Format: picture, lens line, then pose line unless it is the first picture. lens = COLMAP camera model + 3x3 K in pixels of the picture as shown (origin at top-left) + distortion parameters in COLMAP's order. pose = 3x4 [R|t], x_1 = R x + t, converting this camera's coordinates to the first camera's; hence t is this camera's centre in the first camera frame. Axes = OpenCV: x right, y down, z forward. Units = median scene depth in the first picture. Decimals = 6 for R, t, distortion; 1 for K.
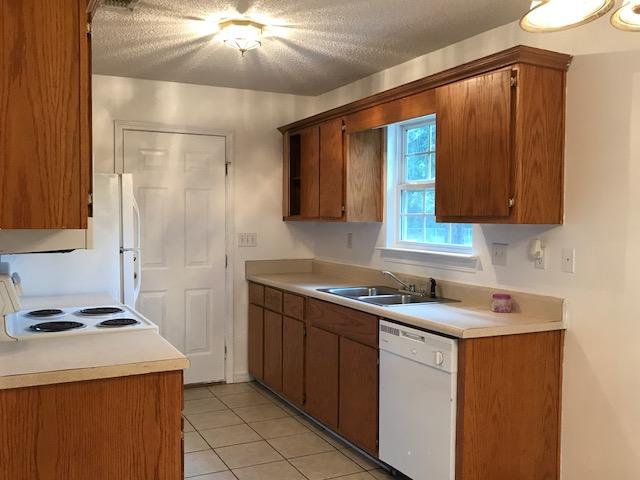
lens RADIAL K [[628.8, 0, 322.3], [0, 628.8, 238.8], [0, 0, 1]] dist [0.040621, 0.000000]
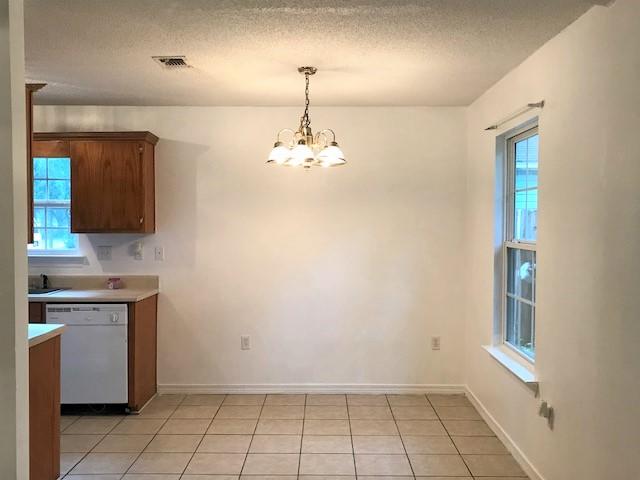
lens RADIAL K [[628.8, 0, 321.9], [0, 628.8, 240.4], [0, 0, 1]] dist [0.040621, 0.000000]
pose [[0.475186, -0.038627, 0.879037, -0.806839], [0.041040, 0.998922, 0.021710, -0.017694], [-0.878928, 0.025759, 0.476259, -0.199040]]
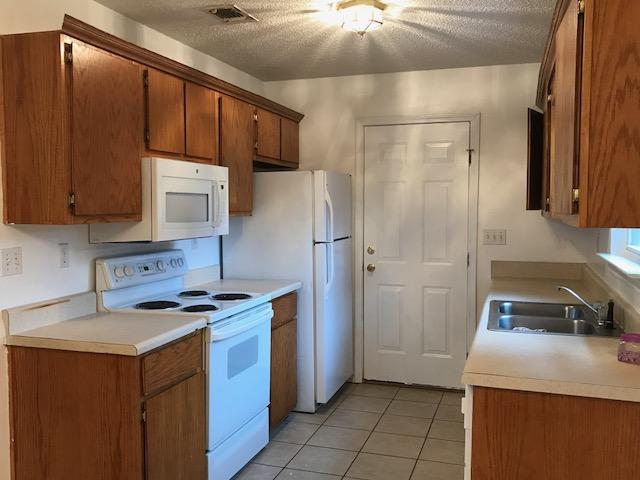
lens RADIAL K [[628.8, 0, 320.9], [0, 628.8, 239.3], [0, 0, 1]] dist [0.040621, 0.000000]
pose [[0.697298, 0.037891, -0.715779, 0.479315], [-0.024886, 0.999280, 0.028655, -0.019695], [0.716349, -0.002168, 0.697738, 0.292956]]
